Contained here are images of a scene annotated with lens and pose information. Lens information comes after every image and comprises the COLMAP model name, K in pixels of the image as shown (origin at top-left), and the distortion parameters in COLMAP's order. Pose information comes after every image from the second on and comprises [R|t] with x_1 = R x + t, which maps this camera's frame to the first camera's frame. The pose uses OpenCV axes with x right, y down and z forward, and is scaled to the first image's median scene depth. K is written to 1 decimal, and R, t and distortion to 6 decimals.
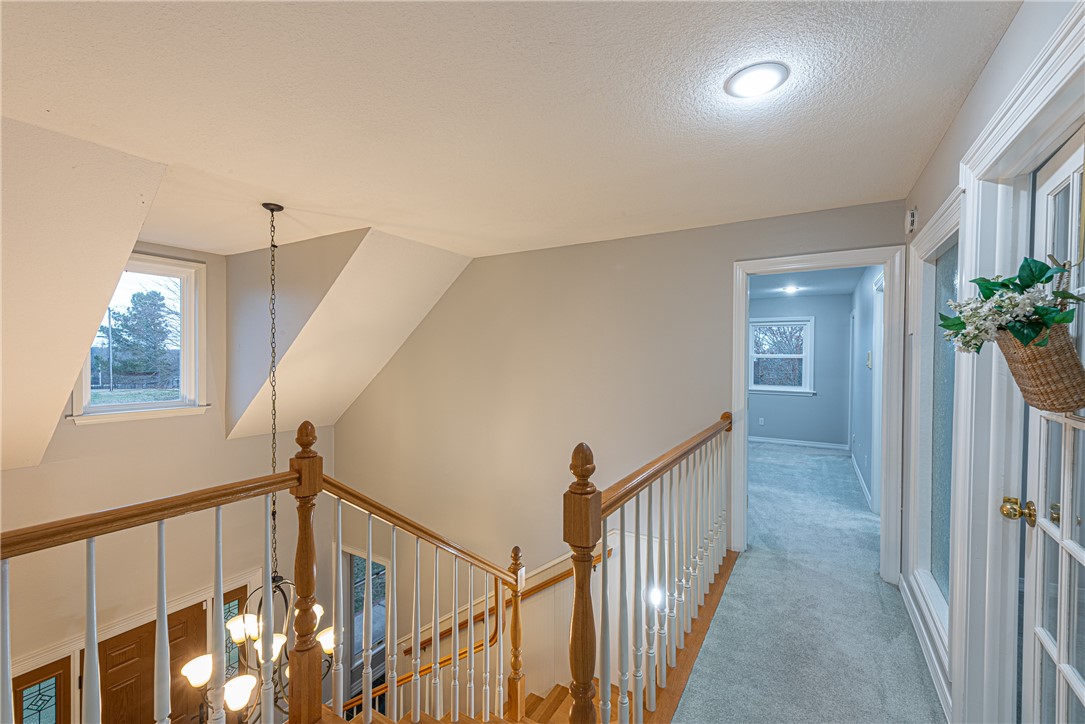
lens RADIAL K [[447.9, 0, 541.3], [0, 447.9, 364.6], [0, 0, 1]] dist [0.000462, -0.000047]
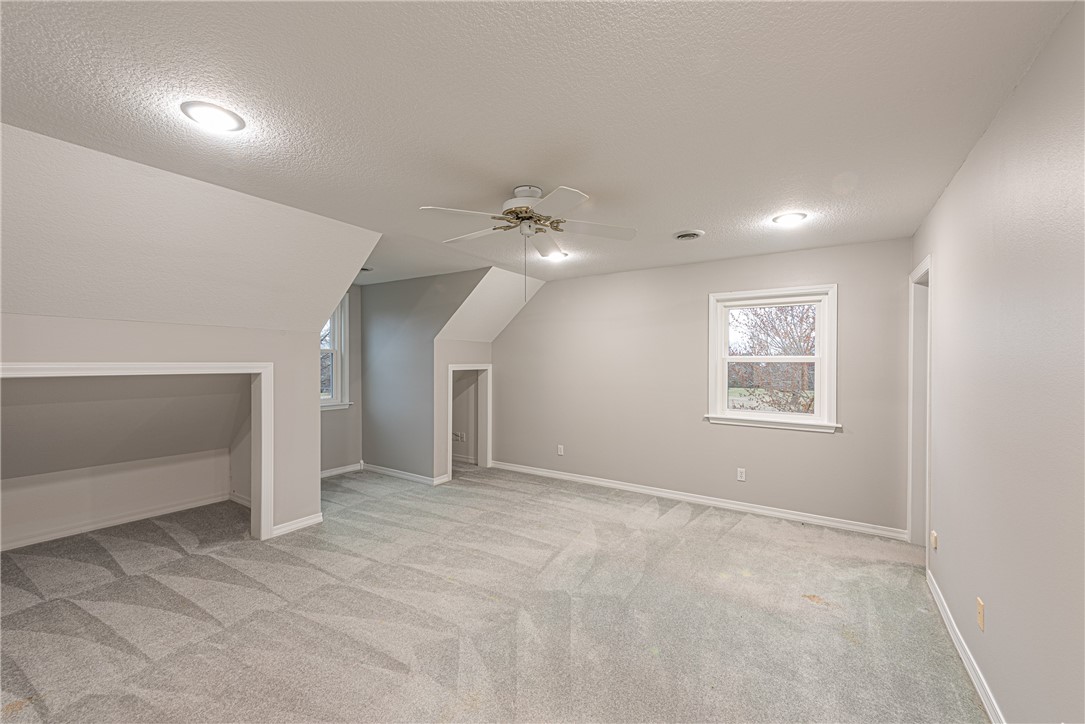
lens RADIAL K [[427.1, 0, 544.1], [0, 427.1, 363.8], [0, 0, 1]] dist [0.012069, 0.000066]
pose [[0.999448, -0.003303, -0.033064, 0.270637], [0.002959, 0.999941, -0.010432, -0.008522], [0.033097, 0.010328, 0.999399, 0.465556]]
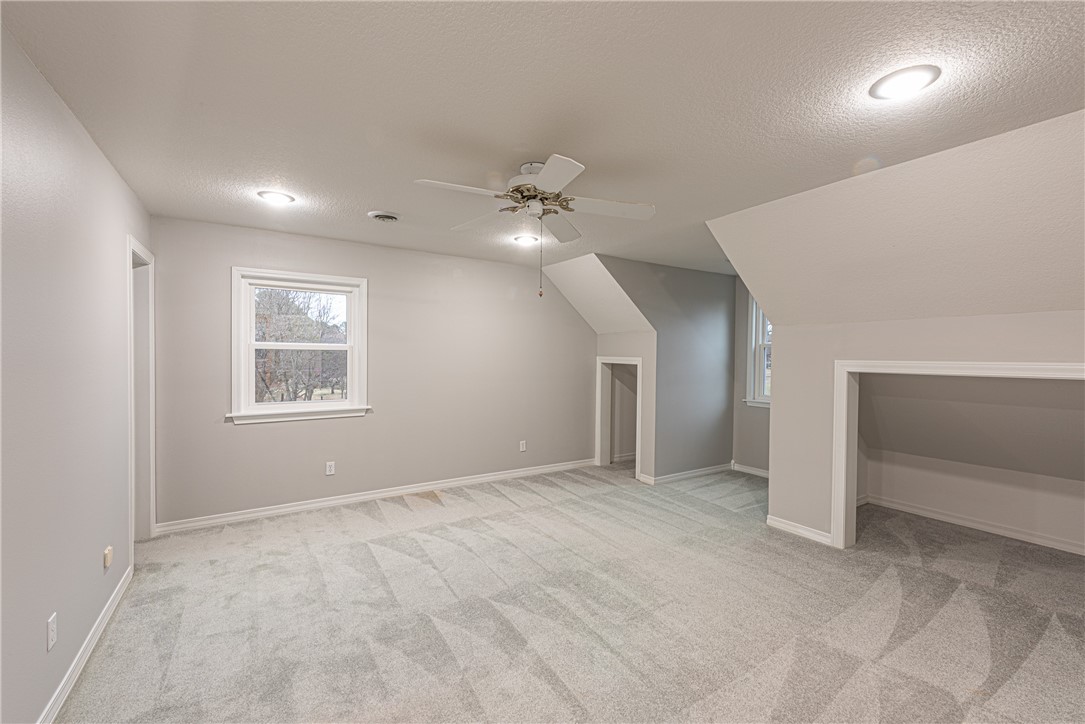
lens RADIAL K [[447.9, 0, 544.2], [0, 447.9, 357.7], [0, 0, 1]] dist [0.000462, -0.000047]
pose [[0.425346, -0.014956, 0.904907, 0.169469], [0.008159, 0.999886, 0.012691, -0.010469], [-0.904994, 0.001985, 0.425420, 0.527112]]
